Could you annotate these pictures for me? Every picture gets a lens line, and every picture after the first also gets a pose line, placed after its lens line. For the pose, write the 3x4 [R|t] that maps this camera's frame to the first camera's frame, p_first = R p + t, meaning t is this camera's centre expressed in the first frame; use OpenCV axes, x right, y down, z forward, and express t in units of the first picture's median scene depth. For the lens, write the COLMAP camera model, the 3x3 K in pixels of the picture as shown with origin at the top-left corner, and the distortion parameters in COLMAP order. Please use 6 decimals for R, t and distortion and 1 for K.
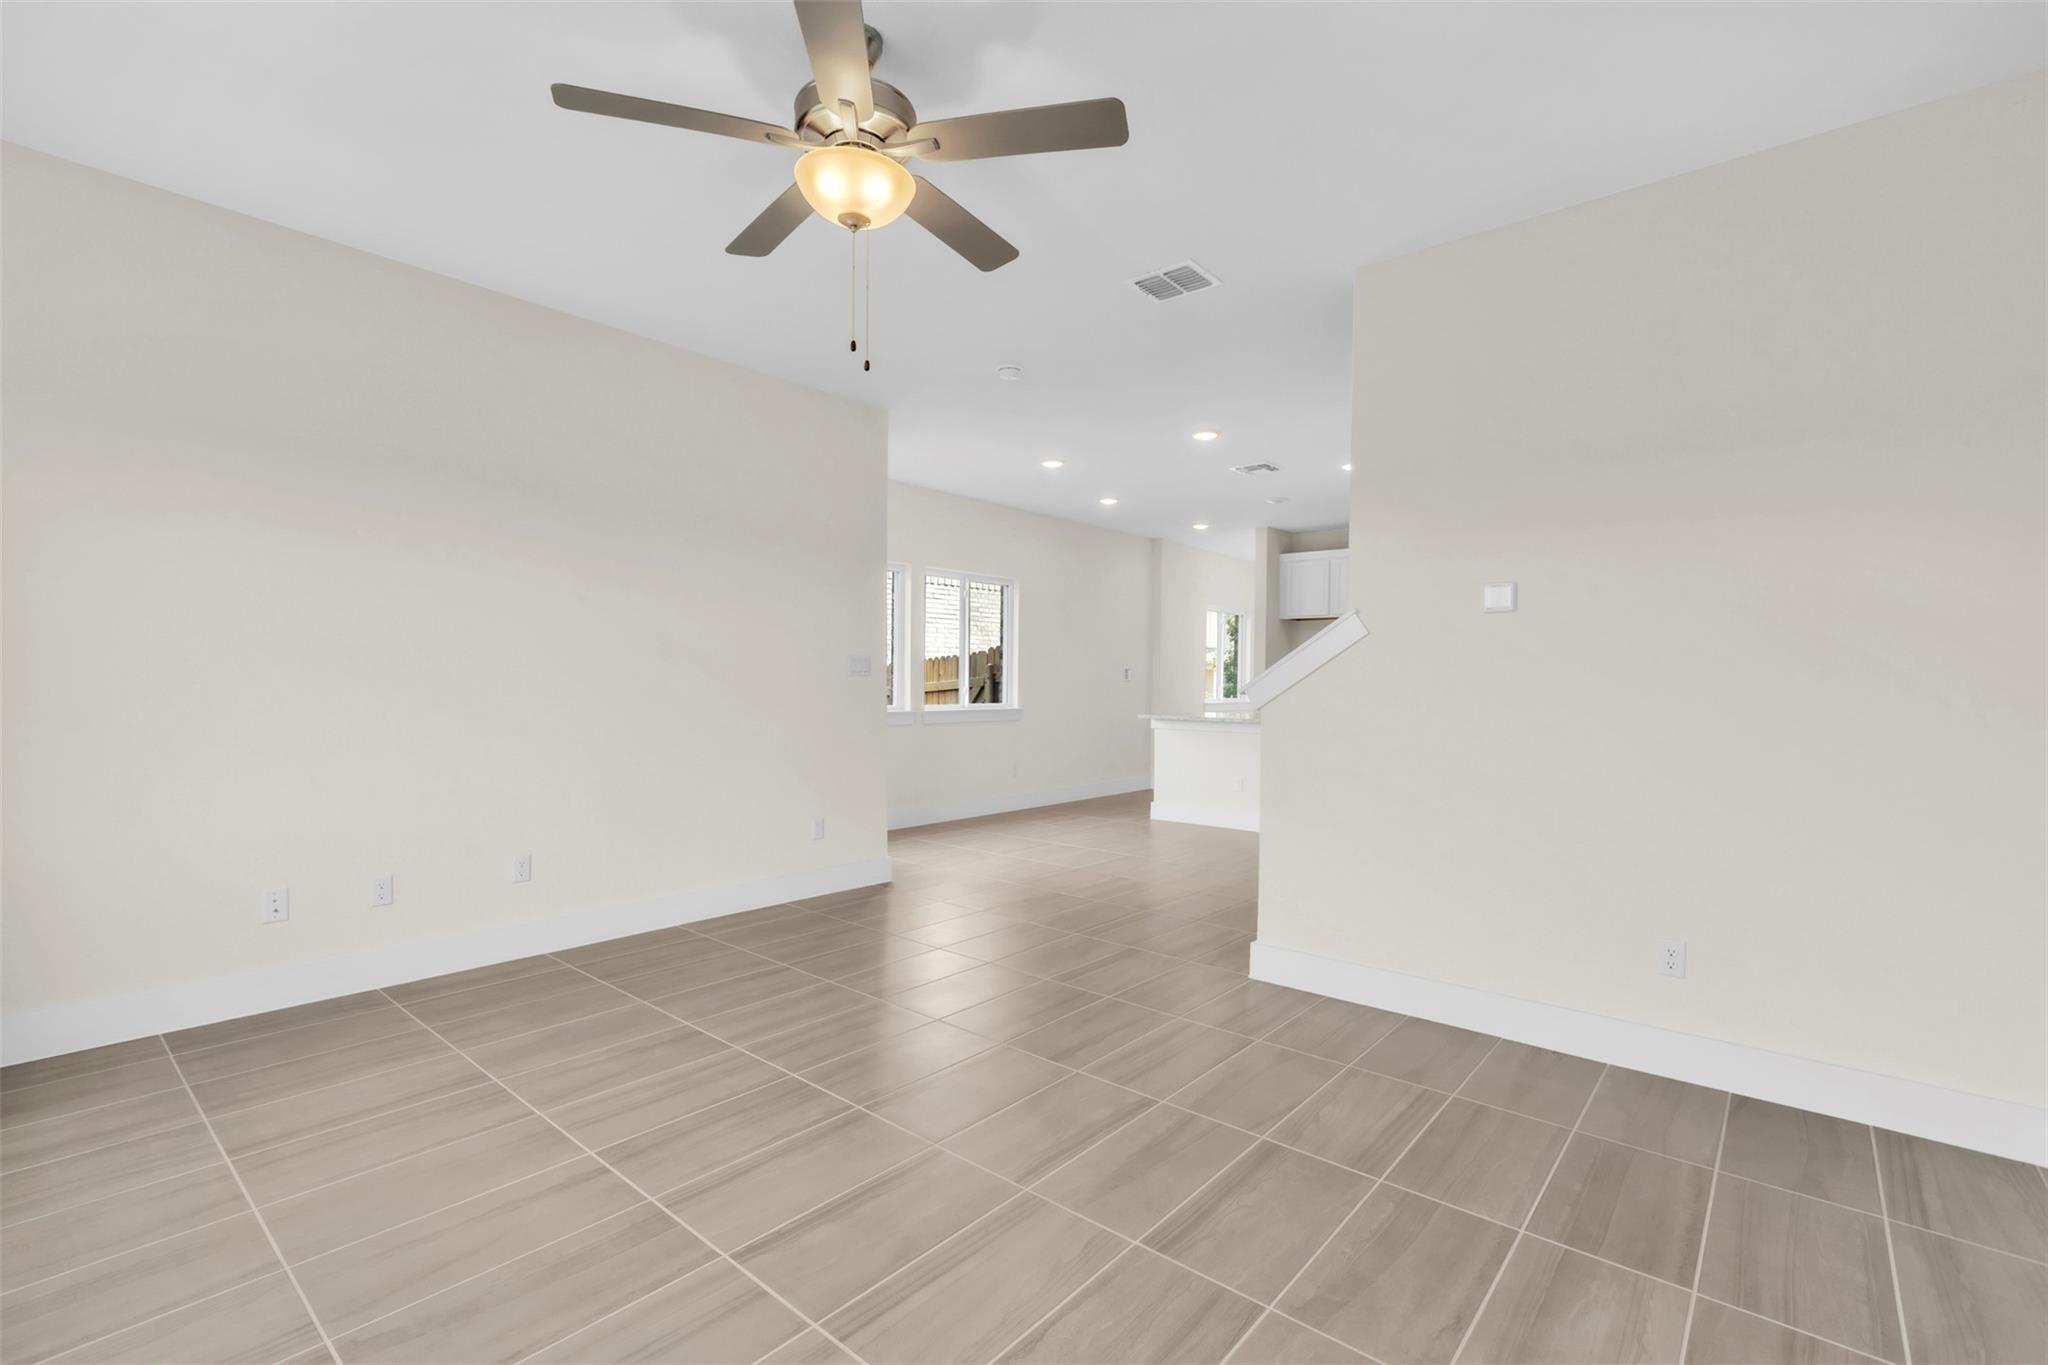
lens RADIAL K [[923.1, 0, 1023.0], [0, 923.1, 689.4], [0, 0, 1]] dist [0.002830, 0.000089]
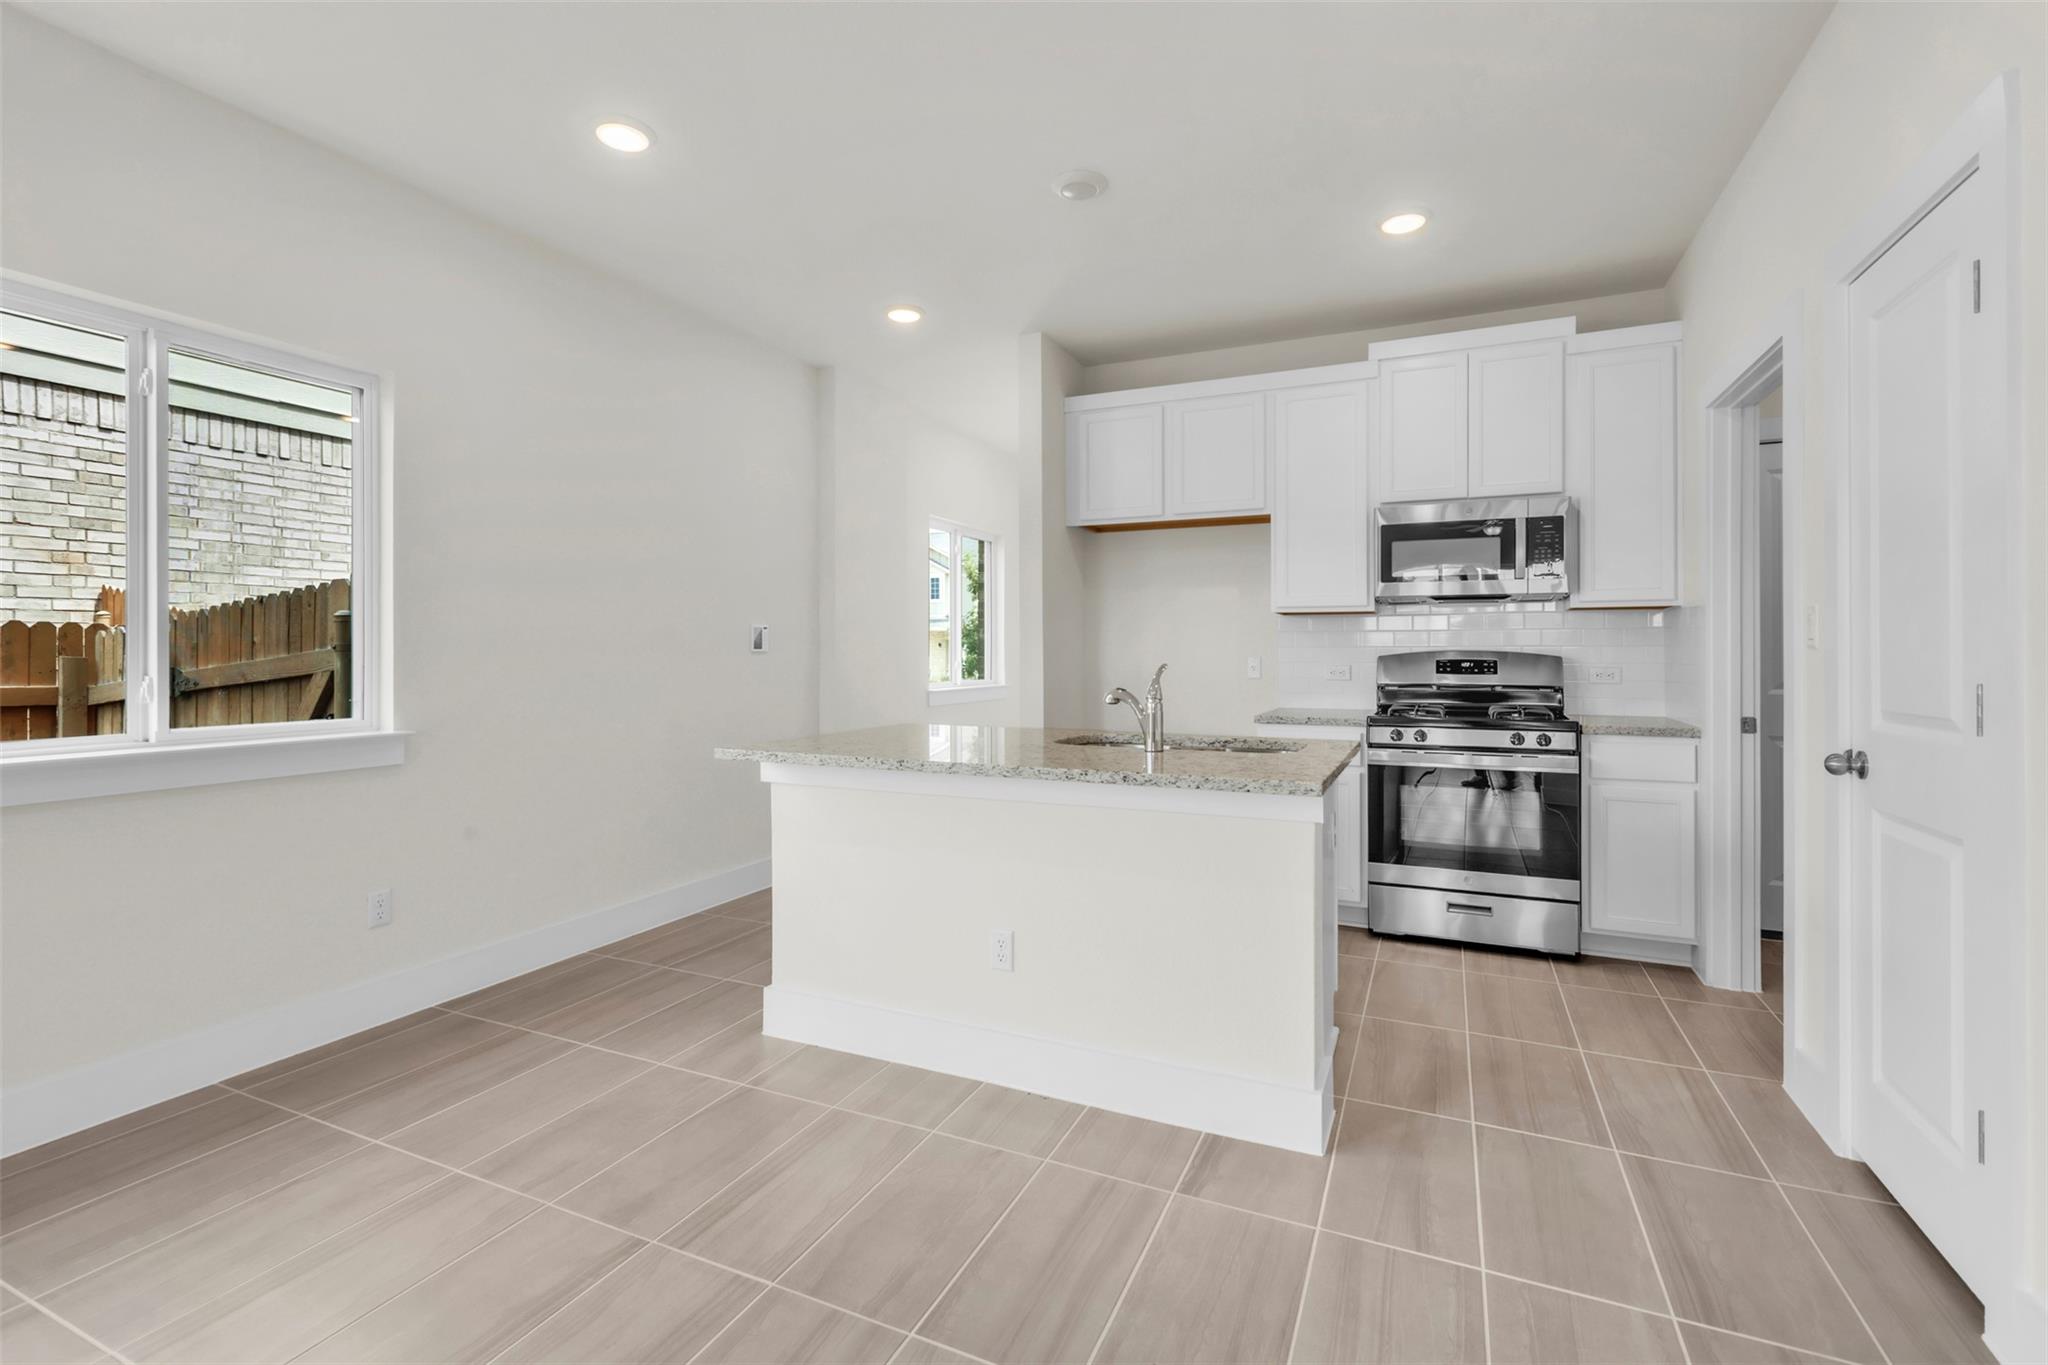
lens RADIAL K [[923.1, 0, 1018.5], [0, 923.1, 664.3], [0, 0, 1]] dist [0.002830, 0.000089]
pose [[0.963816, -0.015146, 0.266137, 0.111592], [0.014586, 0.999885, 0.004081, -0.003341], [-0.266168, -0.000052, 0.963927, 0.496926]]
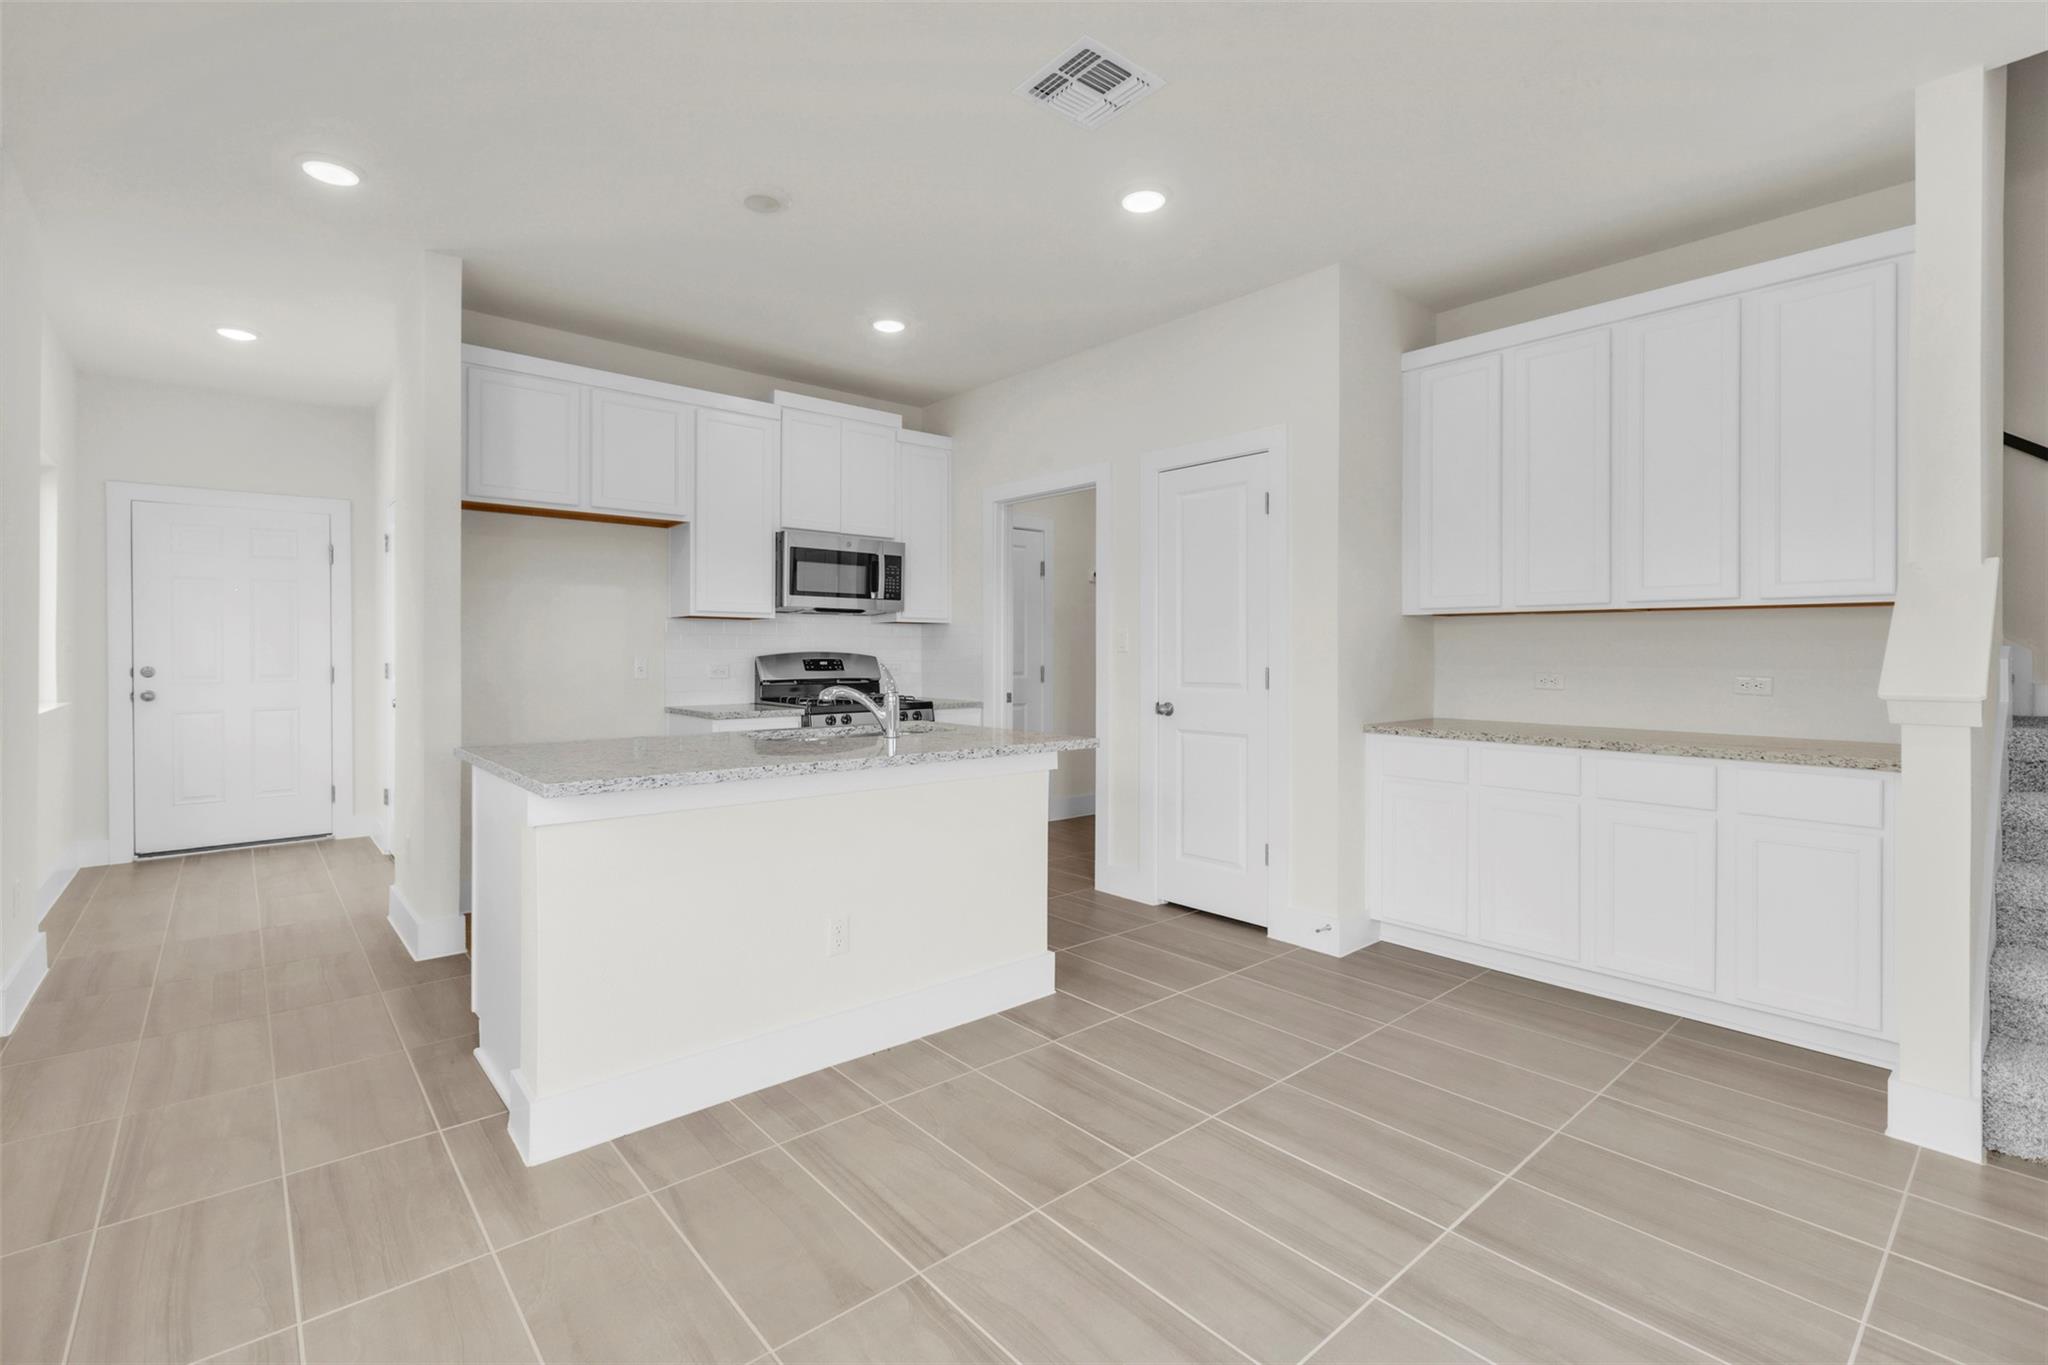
lens RADIAL K [[923.1, 0, 1020.7], [0, 923.1, 668.4], [0, 0, 1]] dist [0.002830, 0.000089]
pose [[0.149190, -0.027127, 0.988436, -0.089458], [0.011158, 0.999606, 0.025750, -0.007894], [-0.988746, 0.007187, 0.149434, 0.656123]]
